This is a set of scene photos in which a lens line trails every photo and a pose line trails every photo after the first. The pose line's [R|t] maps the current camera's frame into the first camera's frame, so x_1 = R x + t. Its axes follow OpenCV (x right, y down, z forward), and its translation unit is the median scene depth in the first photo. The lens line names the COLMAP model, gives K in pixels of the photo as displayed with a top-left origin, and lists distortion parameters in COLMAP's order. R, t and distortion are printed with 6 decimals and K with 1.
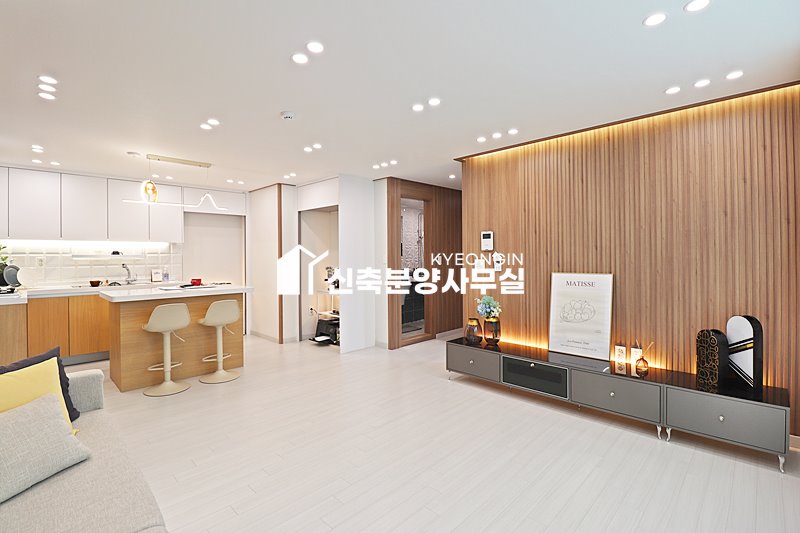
lens RADIAL K [[381.8, 0, 399.8], [0, 381.8, 254.8], [0, 0, 1]] dist [-0.001660, -0.000248]
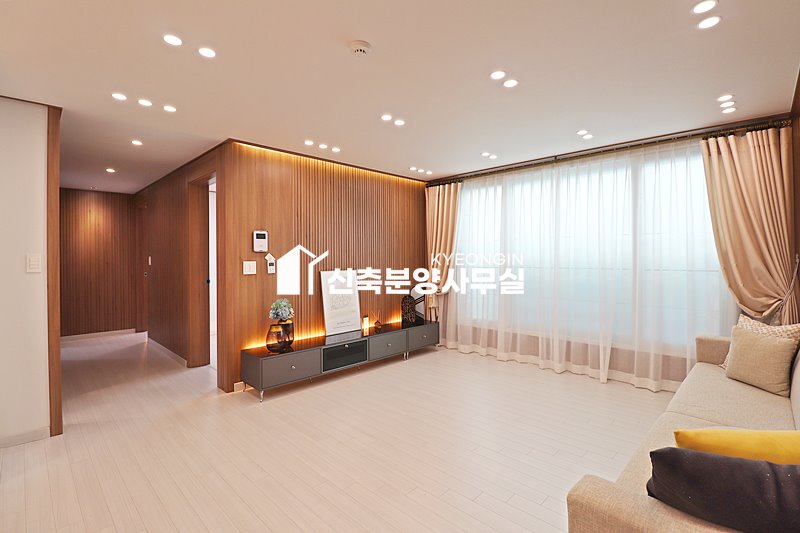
lens RADIAL K [[372.8, 0, 399.3], [0, 372.8, 259.5], [0, 0, 1]] dist [-0.000985, -0.013952]
pose [[-0.016580, 0.000870, 0.999862, -0.771571], [-0.000265, 1.000000, -0.000874, 0.009432], [-0.999863, -0.000280, -0.016580, 0.768304]]
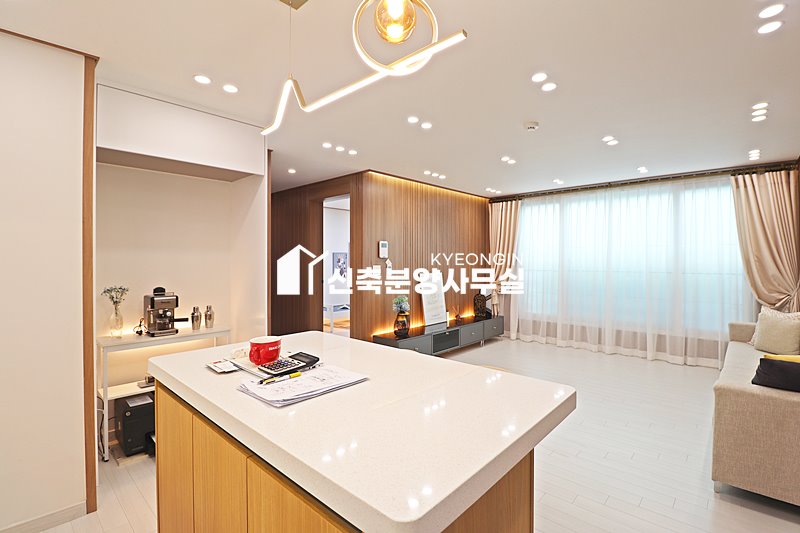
lens RADIAL K [[372.8, 0, 399.3], [0, 372.8, 259.5], [0, 0, 1]] dist [-0.000985, -0.013952]
pose [[-0.041423, 0.008324, 0.999107, -1.028329], [-0.003948, 0.999956, -0.008495, 0.003966], [-0.999134, -0.004297, -0.041388, 1.131550]]
